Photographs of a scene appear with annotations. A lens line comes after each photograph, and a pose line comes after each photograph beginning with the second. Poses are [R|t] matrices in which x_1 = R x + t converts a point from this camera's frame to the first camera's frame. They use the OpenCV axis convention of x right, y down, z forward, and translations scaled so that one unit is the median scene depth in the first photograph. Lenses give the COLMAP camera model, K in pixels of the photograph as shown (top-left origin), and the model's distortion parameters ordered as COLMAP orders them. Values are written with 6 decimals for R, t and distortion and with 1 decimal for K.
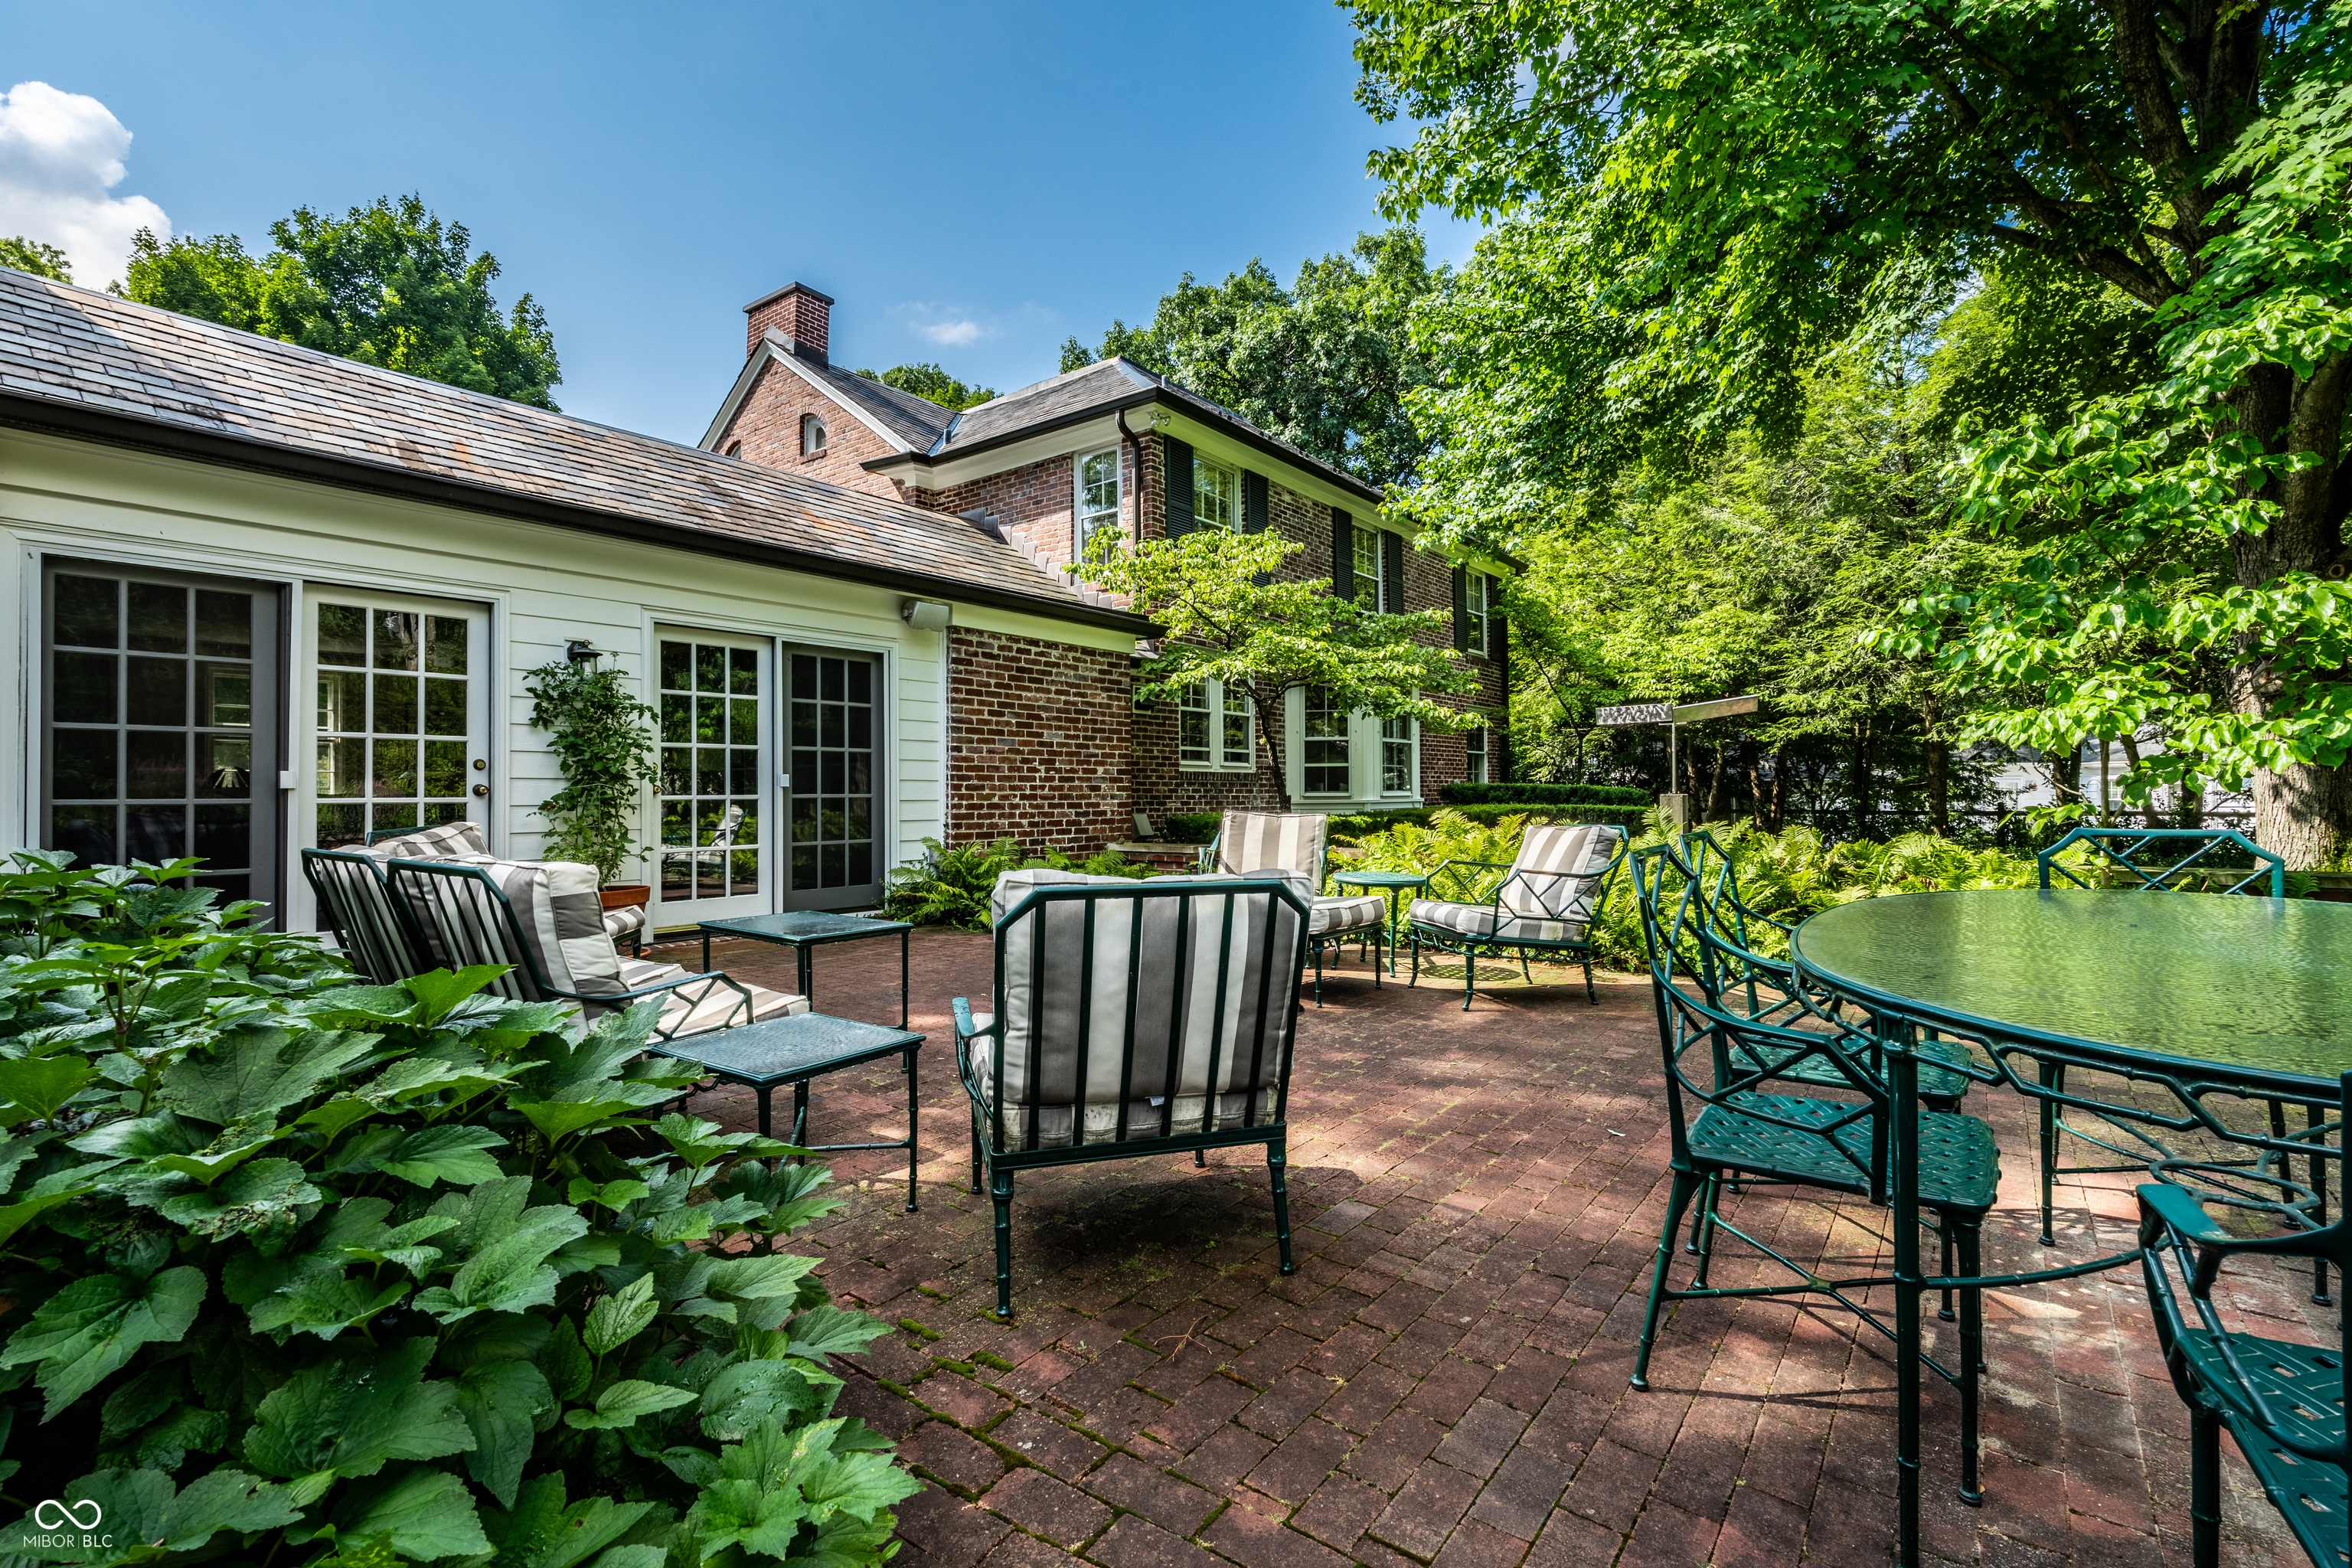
lens RADIAL K [[1079.1, 0, 1176.0], [0, 1079.1, 784.0], [0, 0, 1]] dist [-0.000974, -0.000180]
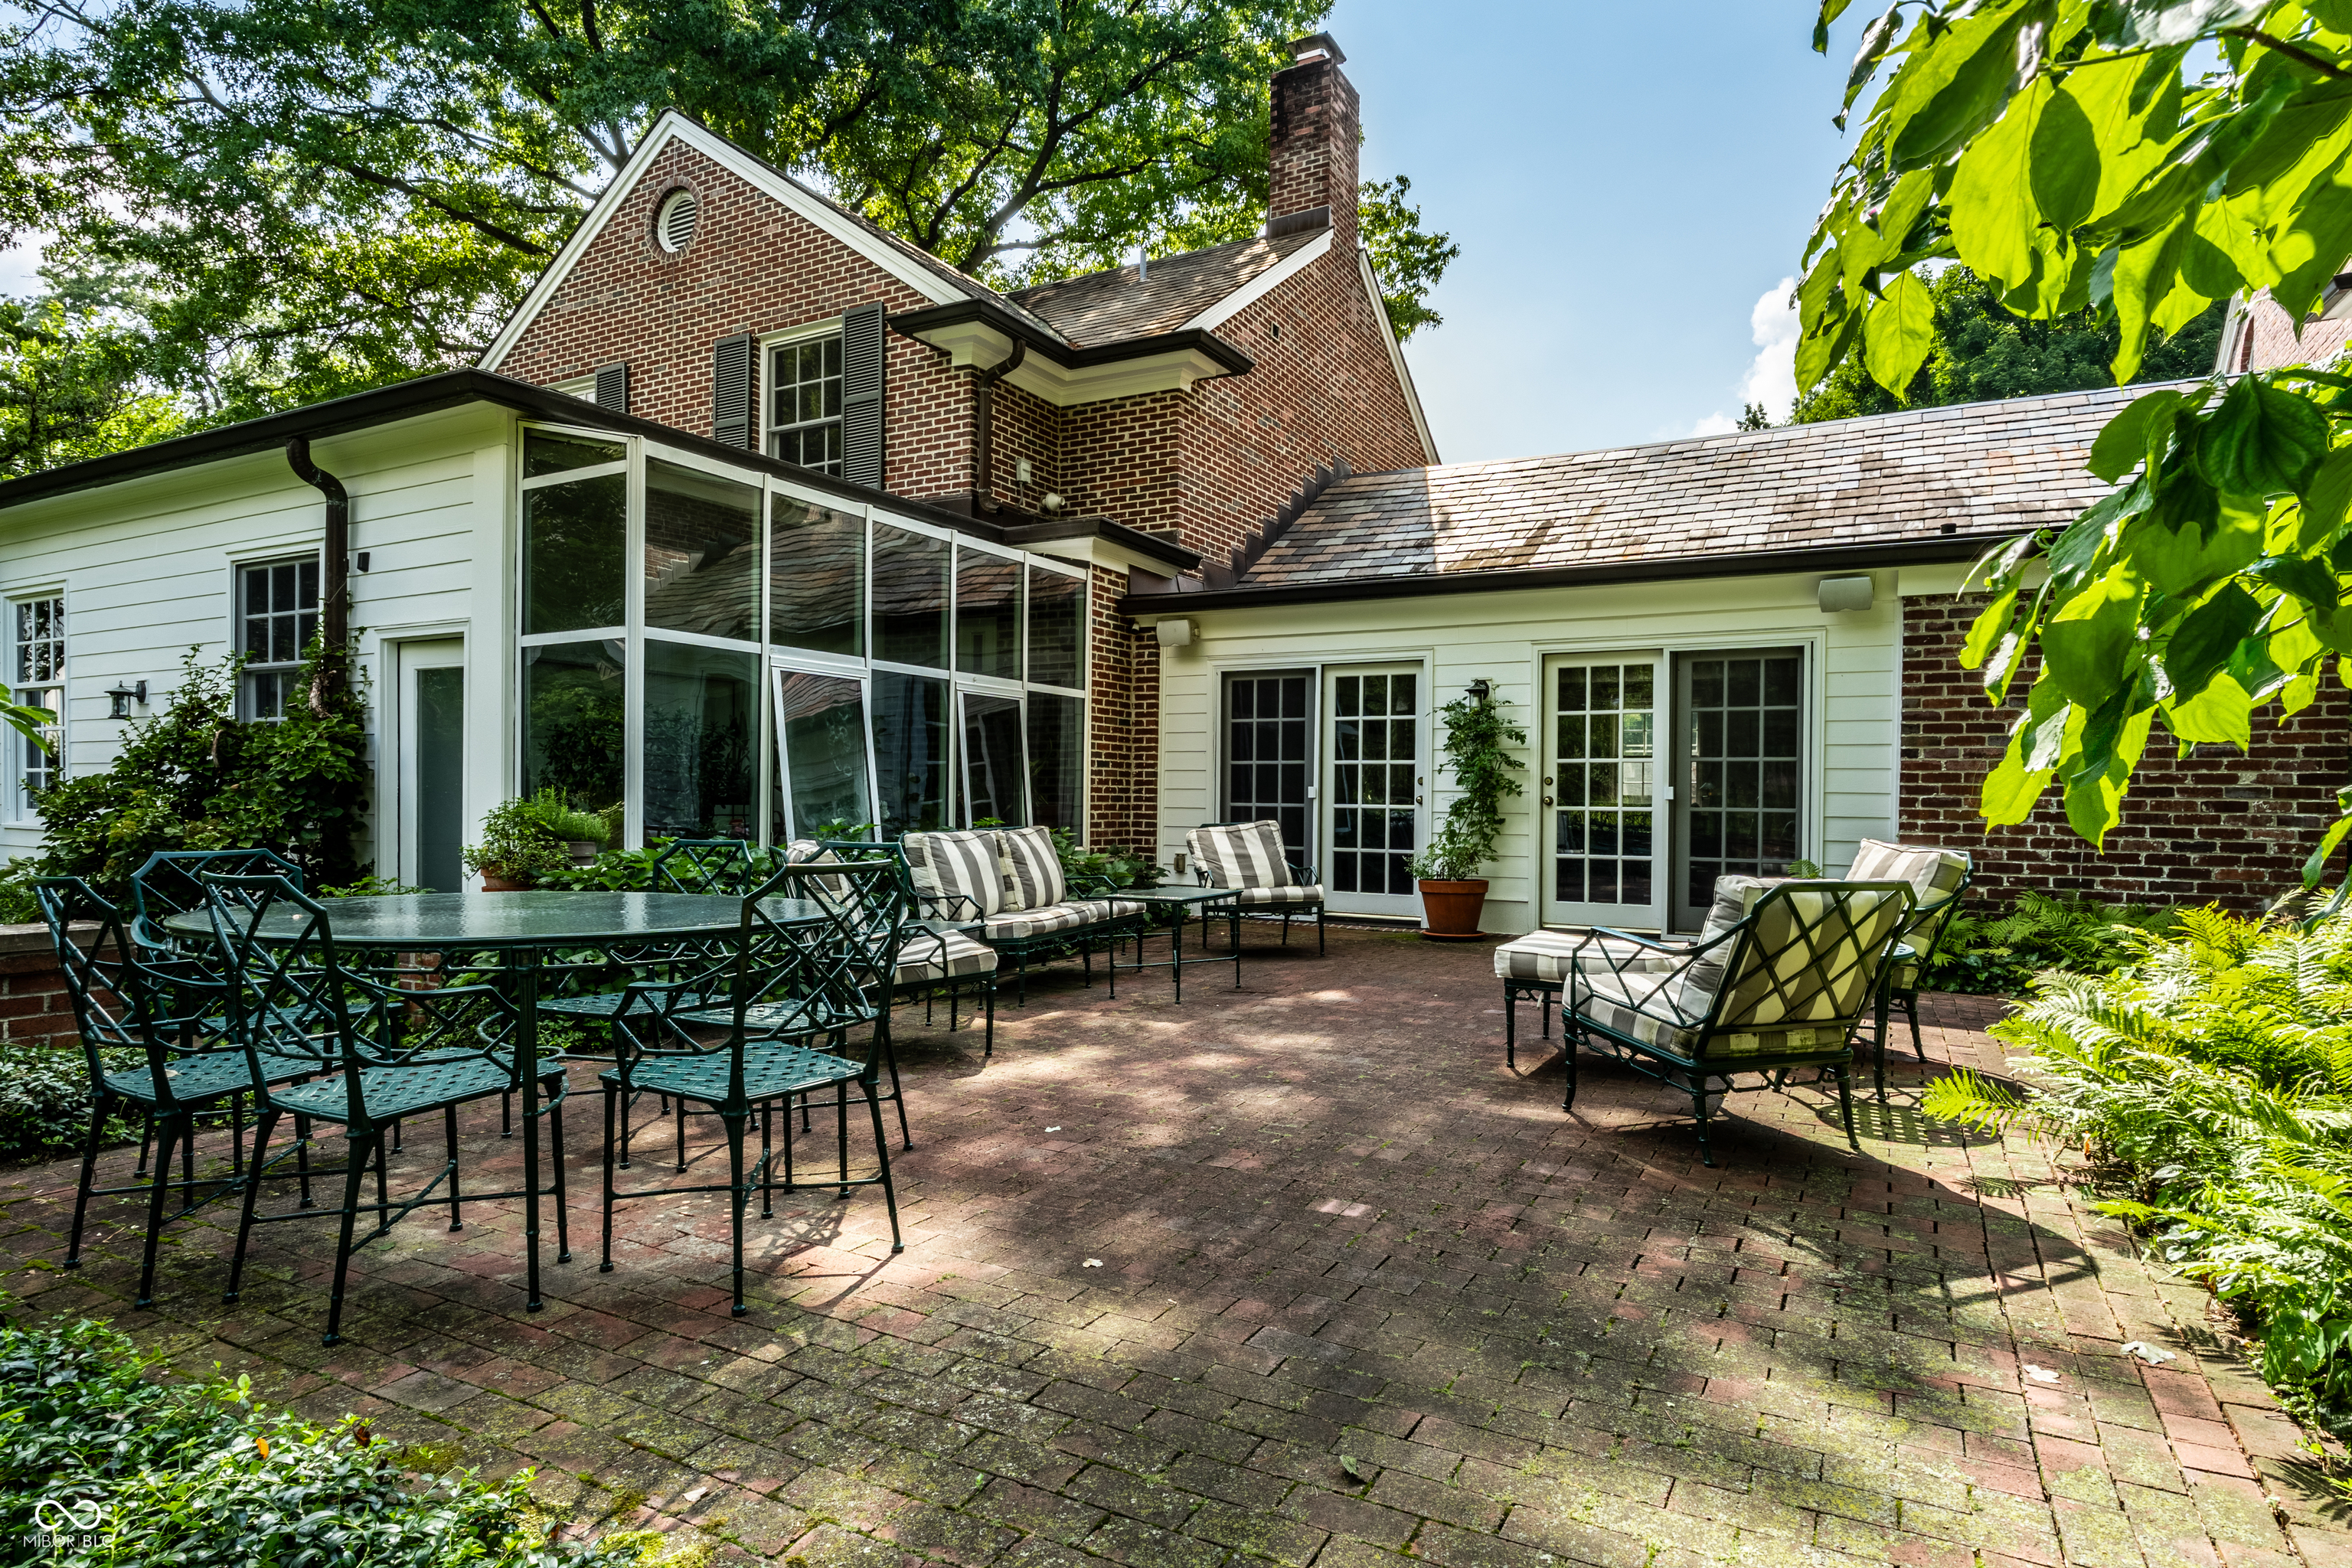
lens RADIAL K [[1291.6, 0, 1260.1], [0, 1291.6, 811.2], [0, 0, 1]] dist [-0.002407, -0.000591]
pose [[0.149561, 0.017371, -0.988600, 0.626624], [-0.003171, 0.999849, 0.017089, -0.004667], [0.988747, 0.000579, 0.149594, 0.376796]]
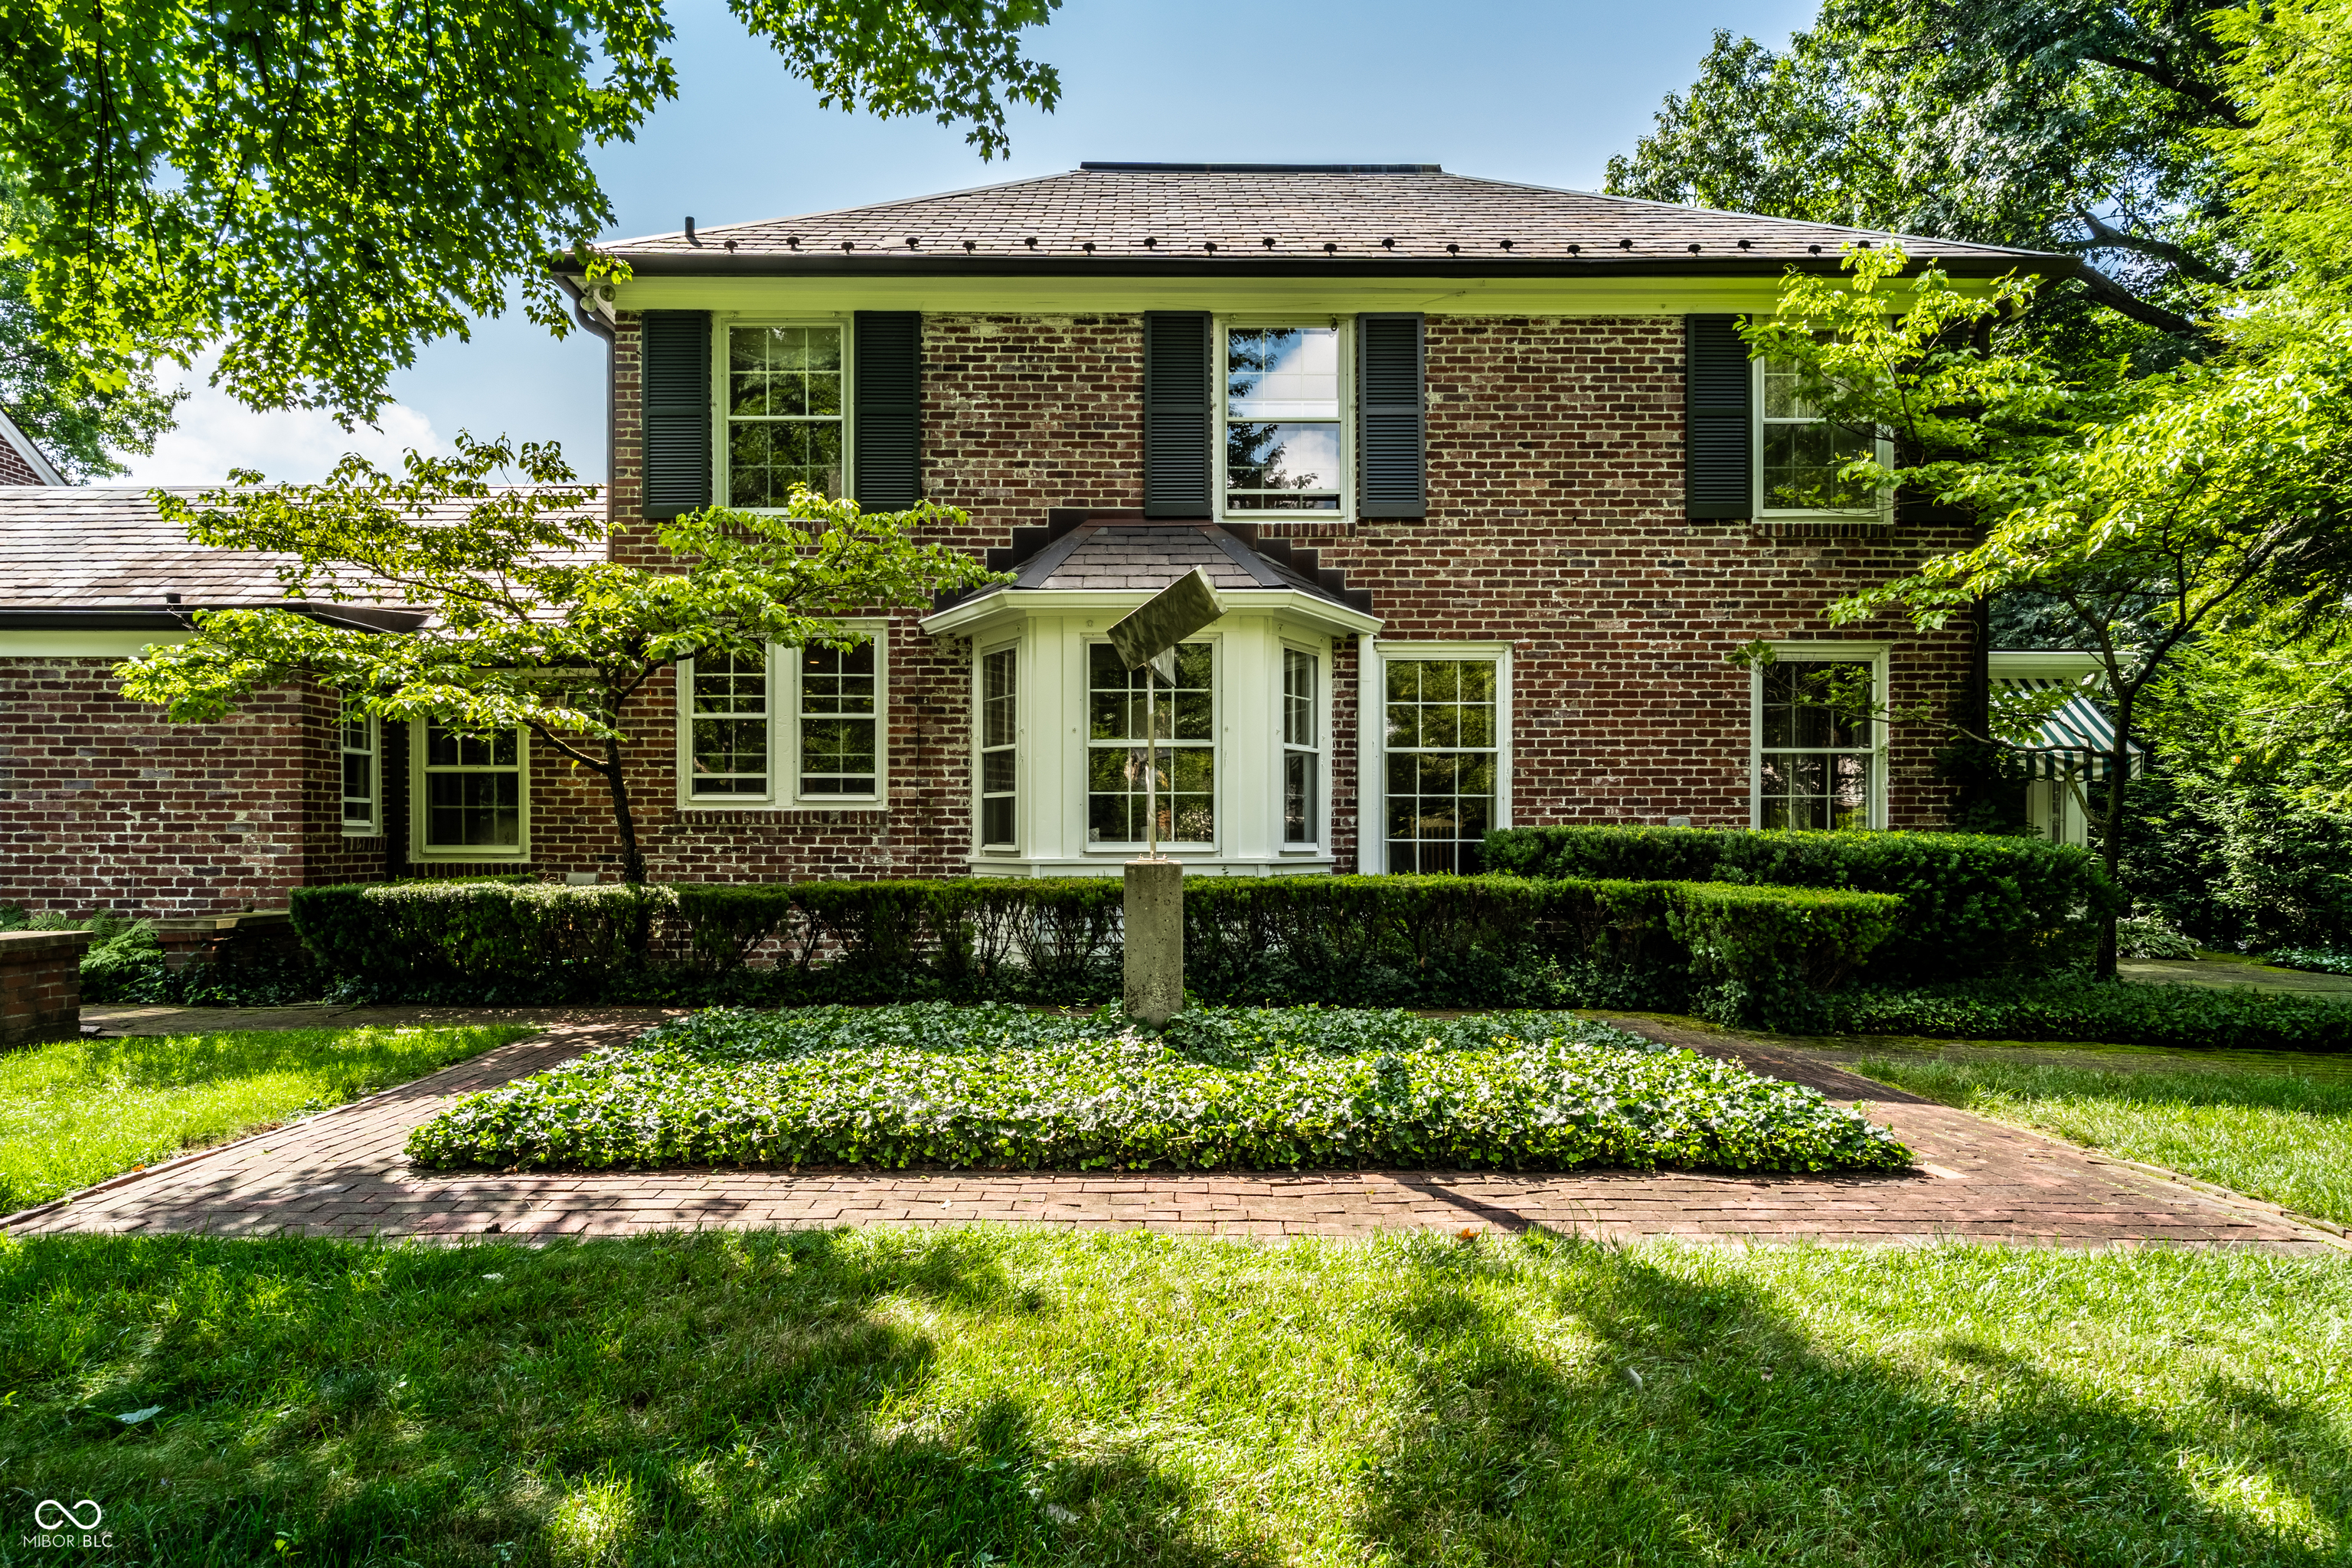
lens RADIAL K [[1359.6, 0, 1179.3], [0, 1359.6, 845.9], [0, 0, 1]] dist [-0.001262, 0.000256]
pose [[0.598660, 0.011562, -0.800920, 1.225662], [0.004572, 0.999830, 0.017851, -0.005646], [0.800990, -0.014349, 0.598506, 1.057861]]
